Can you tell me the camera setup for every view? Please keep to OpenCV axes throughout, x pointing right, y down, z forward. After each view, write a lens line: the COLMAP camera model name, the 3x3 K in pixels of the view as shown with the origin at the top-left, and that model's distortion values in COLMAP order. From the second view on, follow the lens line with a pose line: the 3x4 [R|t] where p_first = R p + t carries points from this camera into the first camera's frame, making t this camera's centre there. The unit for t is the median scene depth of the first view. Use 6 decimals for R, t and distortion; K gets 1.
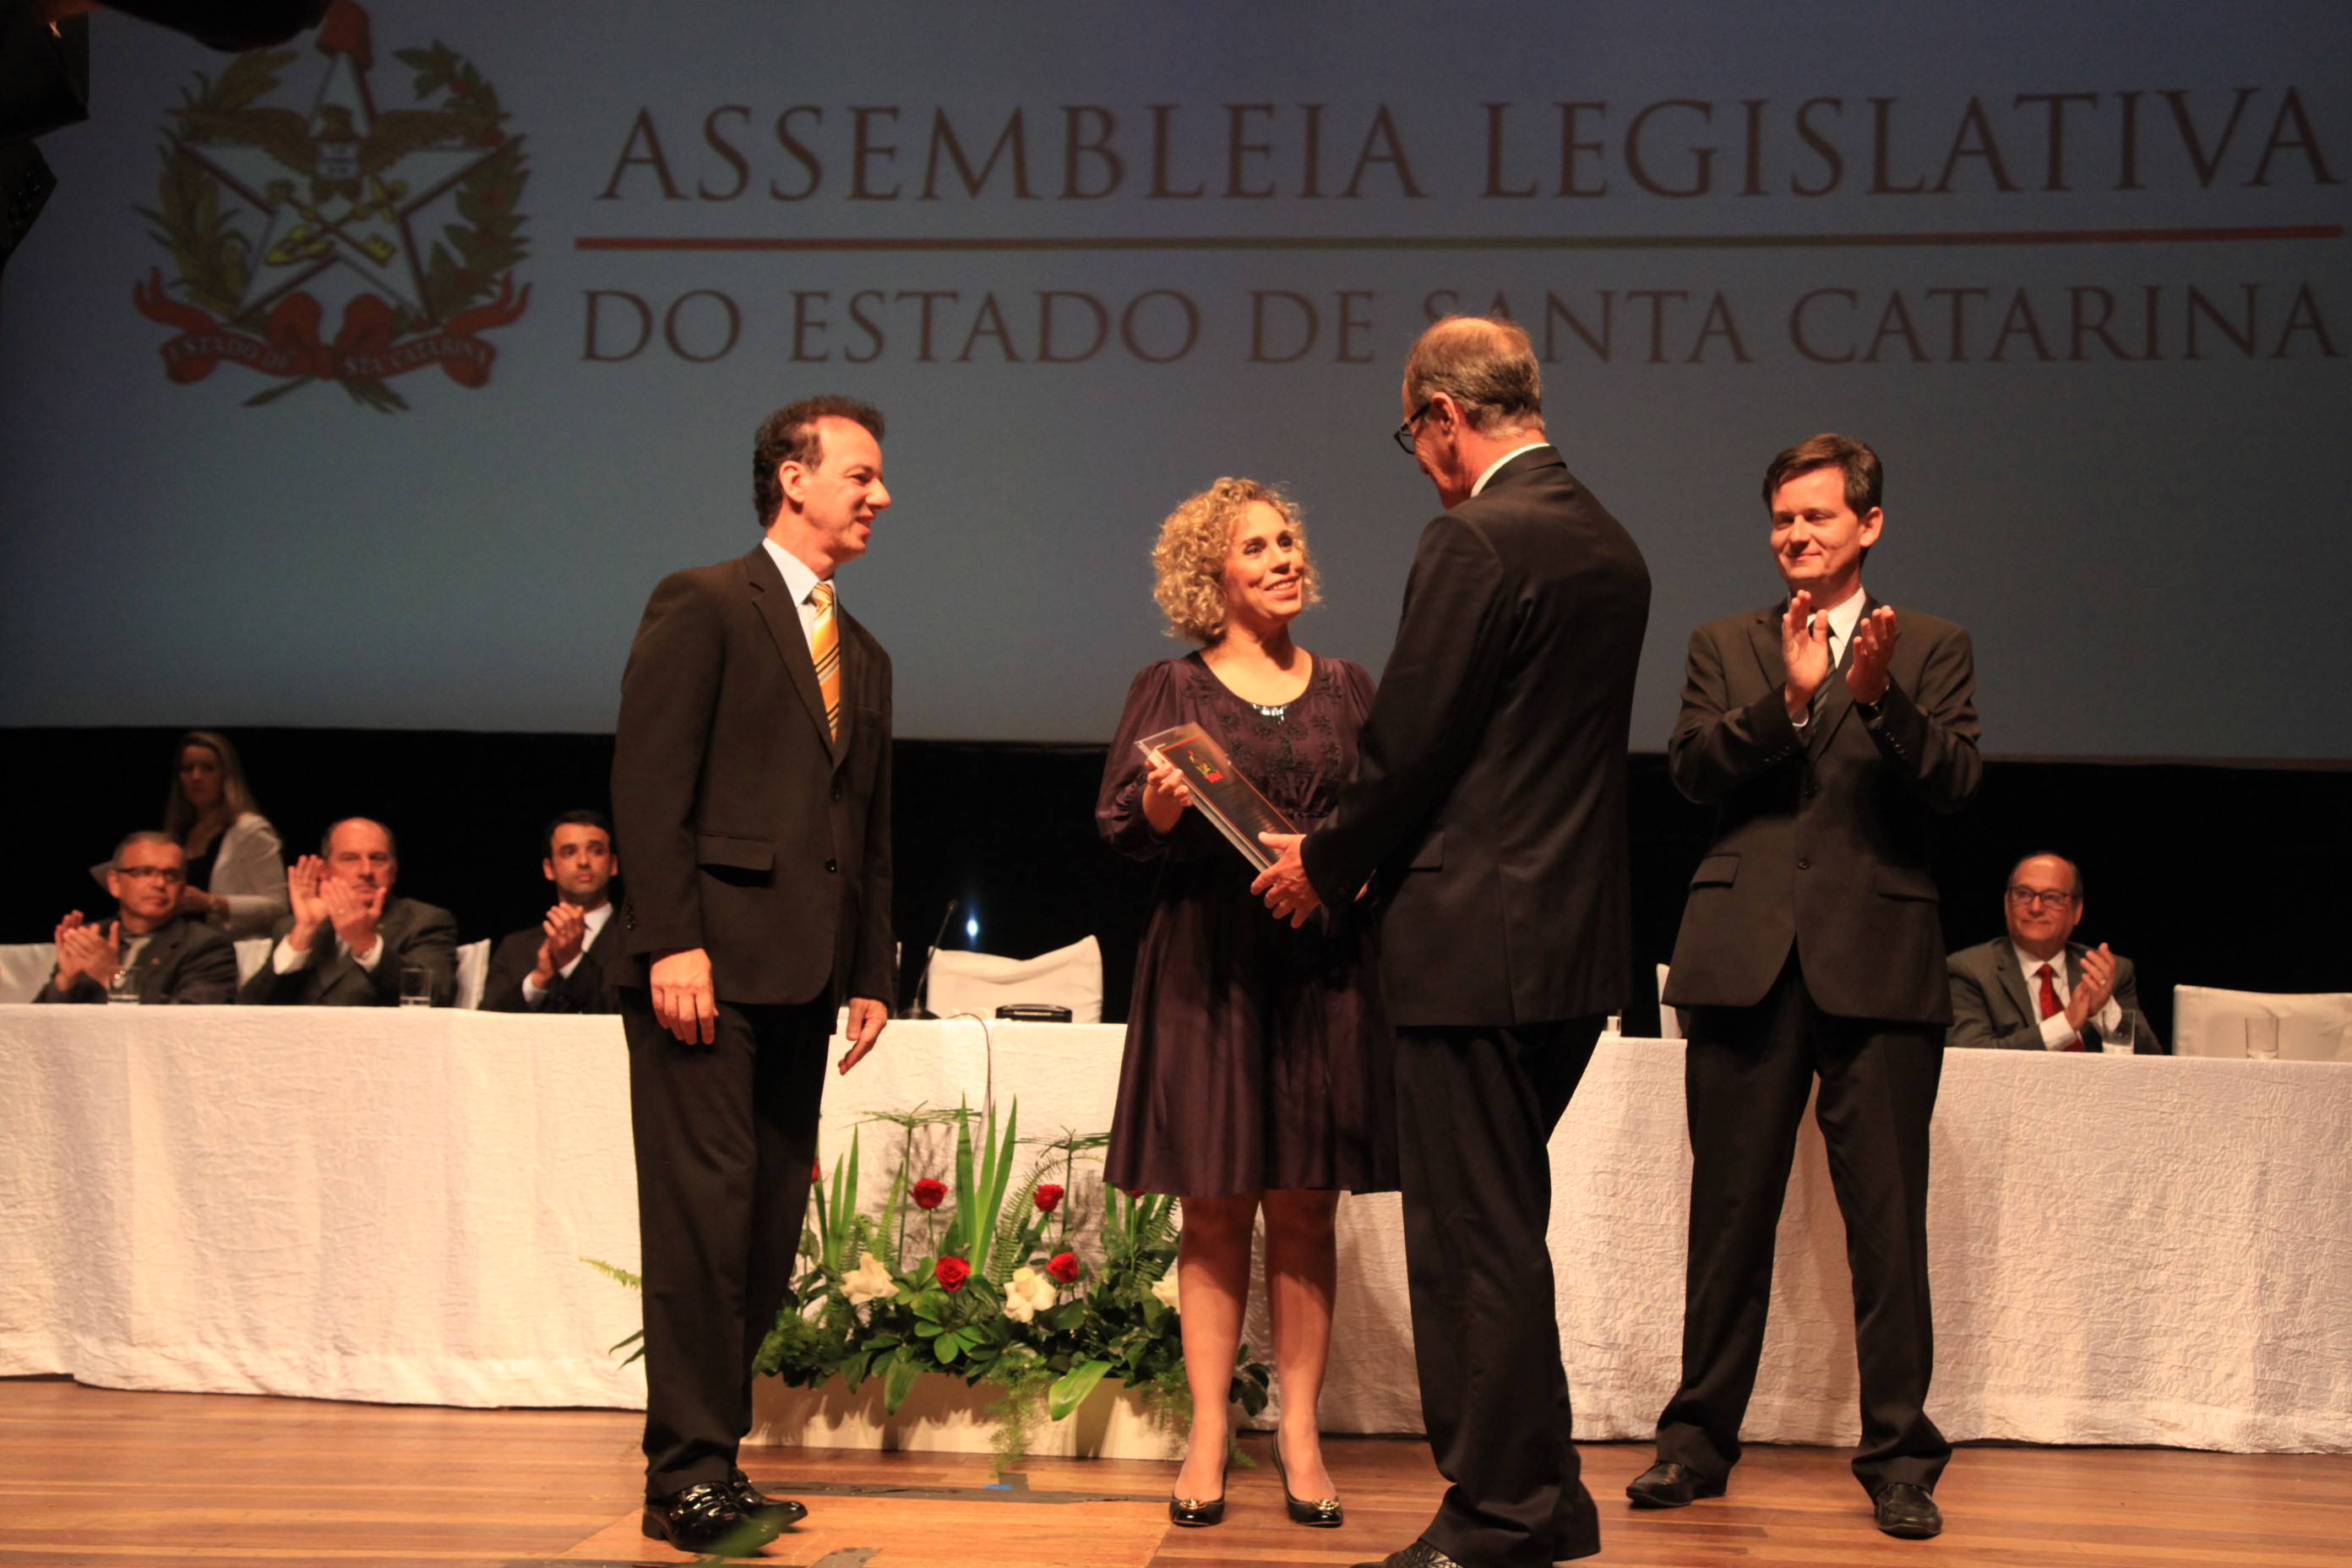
lens RADIAL K [[2809.9, 0, 1176.4], [0, 2809.9, 771.3], [0, 0, 1]] dist [0.072060, 0.000000]
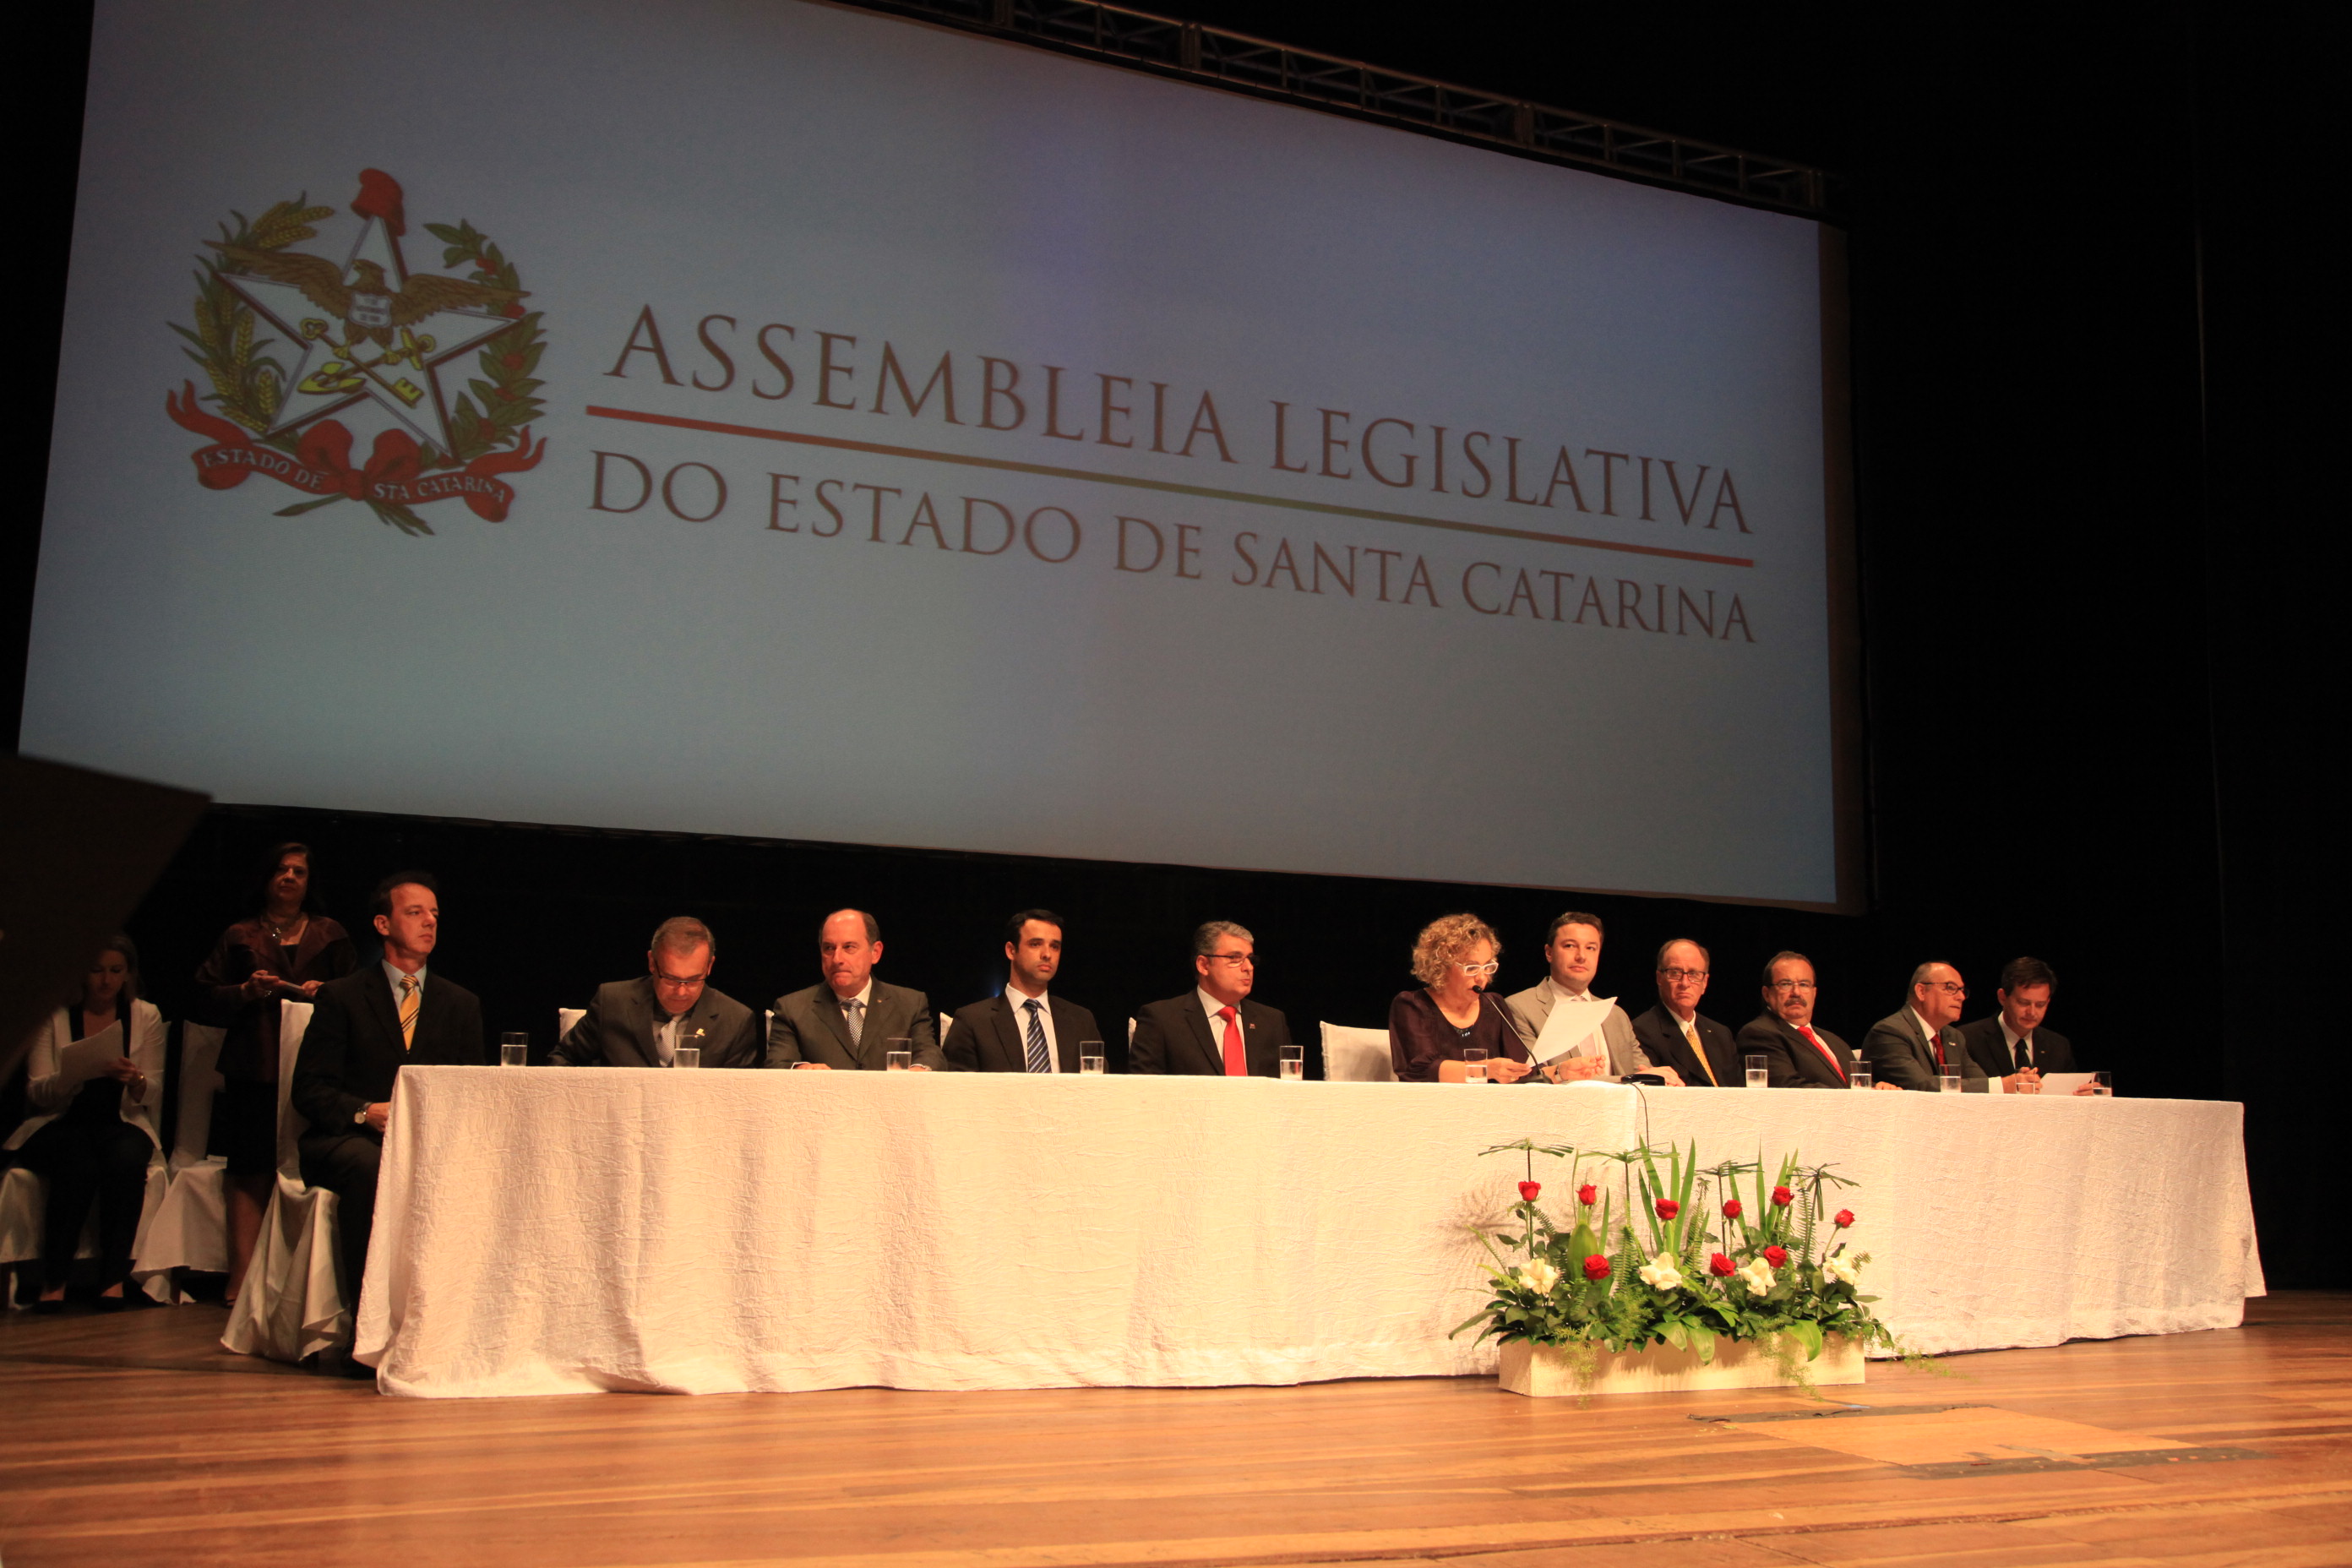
lens RADIAL K [[2261.8, 0, 1190.7], [0, 2261.8, 755.7], [0, 0, 1]] dist [-0.006028, 0.000000]
pose [[0.874175, 0.062228, 0.481607, -0.441233], [-0.042739, 0.997766, -0.051343, -0.005120], [-0.483726, 0.024299, 0.874882, 0.056657]]
